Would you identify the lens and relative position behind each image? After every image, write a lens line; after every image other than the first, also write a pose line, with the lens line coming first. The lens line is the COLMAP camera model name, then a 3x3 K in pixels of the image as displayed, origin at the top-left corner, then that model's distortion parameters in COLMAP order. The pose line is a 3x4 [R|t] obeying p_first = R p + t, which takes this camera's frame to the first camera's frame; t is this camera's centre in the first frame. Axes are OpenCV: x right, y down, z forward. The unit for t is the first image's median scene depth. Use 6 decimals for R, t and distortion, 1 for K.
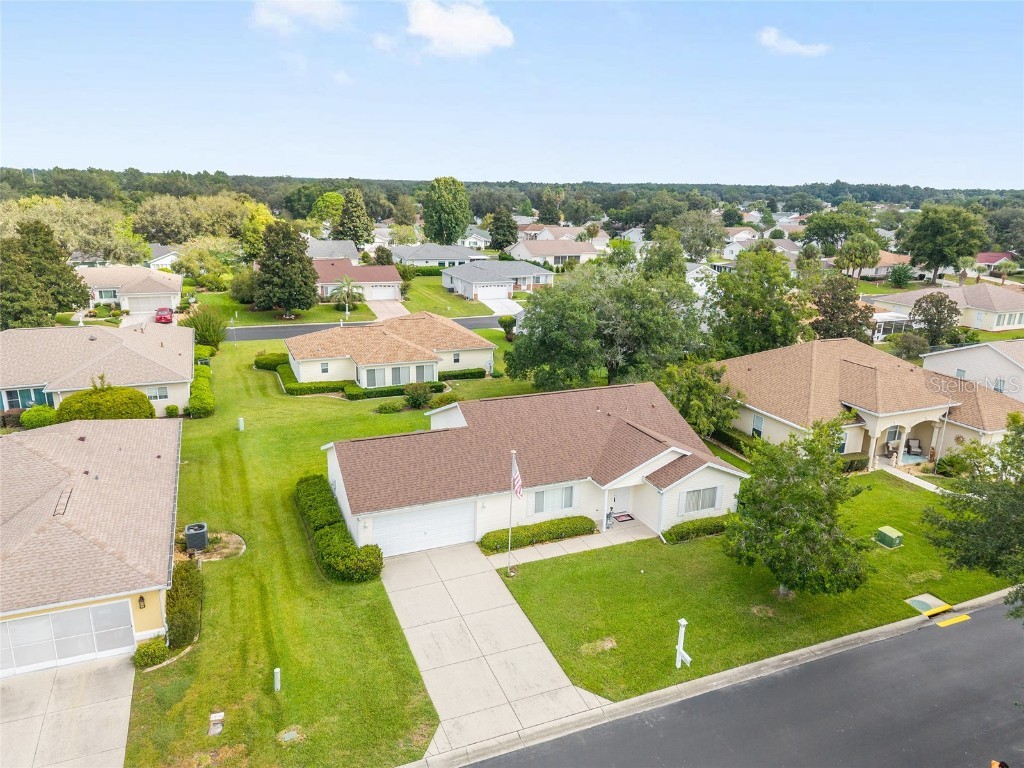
lens RADIAL K [[699.4, 0, 512.0], [0, 699.4, 384.0], [0, 0, 1]] dist [0.080000, -0.112005]
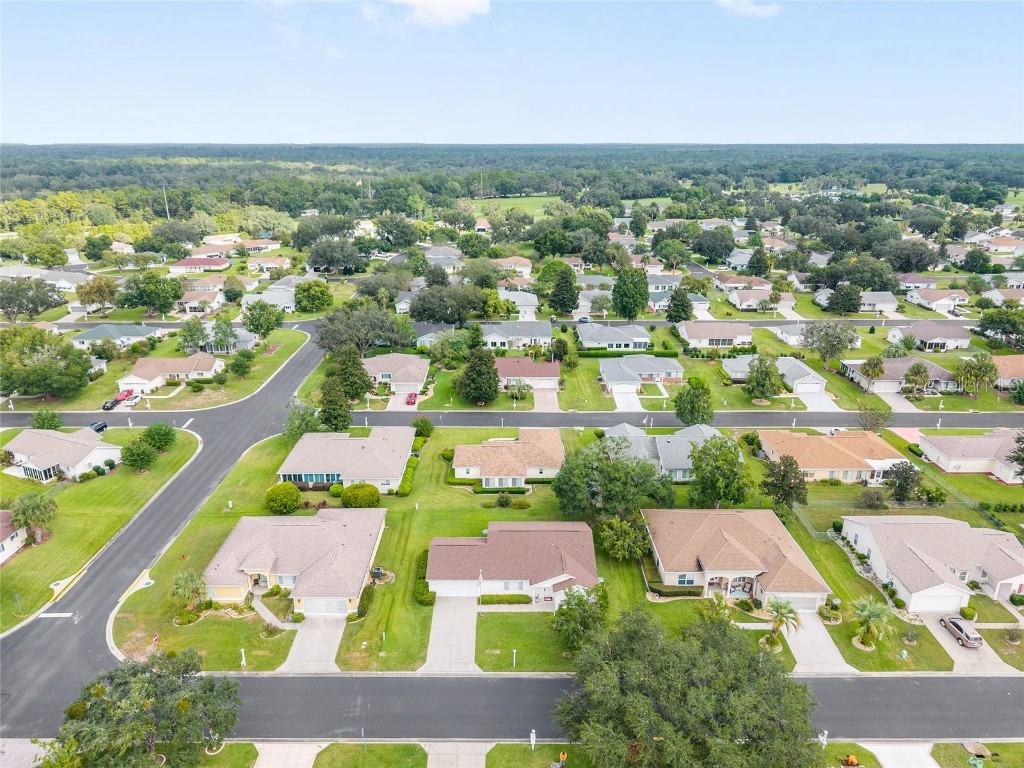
lens RADIAL K [[682.4, 0, 509.5], [0, 682.4, 389.8], [0, 0, 1]] dist [0.066827, -0.080957]
pose [[0.924075, 0.112829, -0.365178, 1.025806], [-0.092247, 0.993028, 0.073387, -0.822454], [0.370912, -0.034129, 0.928041, -1.385280]]
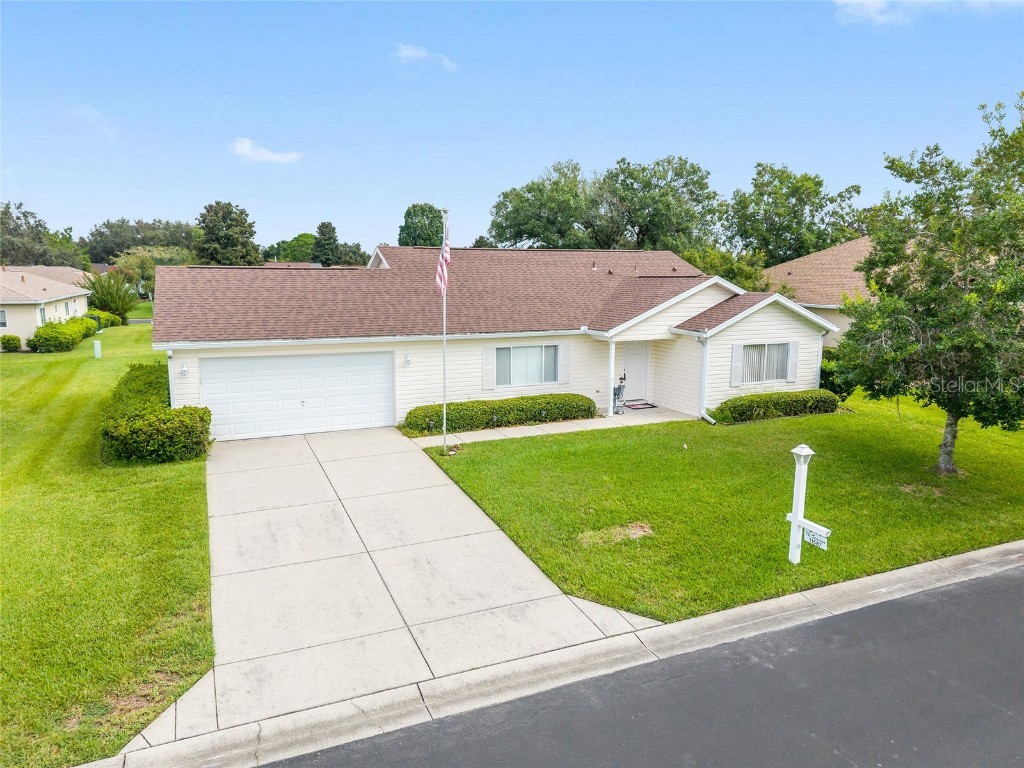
lens RADIAL K [[682.4, 0, 509.5], [0, 682.4, 389.8], [0, 0, 1]] dist [0.066827, -0.080957]
pose [[0.999656, -0.023244, 0.012120, 0.046762], [0.024360, 0.994485, -0.102013, 0.316877], [-0.009682, 0.102273, 0.994709, 0.526790]]
